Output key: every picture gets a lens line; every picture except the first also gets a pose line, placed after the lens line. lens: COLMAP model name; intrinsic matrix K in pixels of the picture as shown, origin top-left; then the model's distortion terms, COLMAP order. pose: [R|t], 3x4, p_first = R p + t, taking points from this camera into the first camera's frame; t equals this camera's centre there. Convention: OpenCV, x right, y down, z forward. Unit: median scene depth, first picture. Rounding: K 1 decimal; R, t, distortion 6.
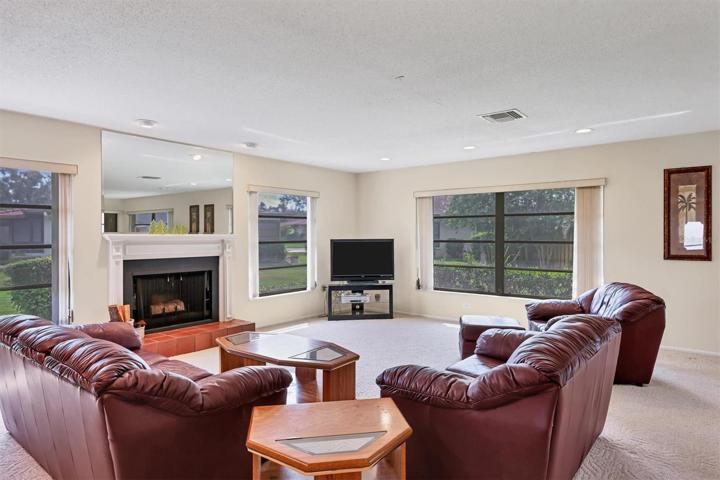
lens RADIAL K [[438.0, 0, 362.4], [0, 438.0, 237.7], [0, 0, 1]] dist [-0.002415, 0.001638]
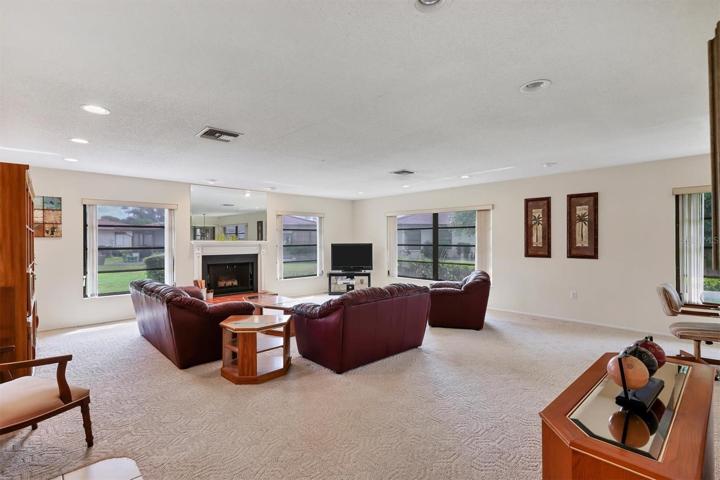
lens RADIAL K [[344.5, 0, 361.4], [0, 344.5, 239.1], [0, 0, 1]] dist [-0.023418, -0.000494]
pose [[0.991046, -0.001314, -0.133518, 0.243887], [-0.000047, 0.999948, -0.010188, -0.000526], [0.133524, 0.010103, 0.990994, -0.257692]]
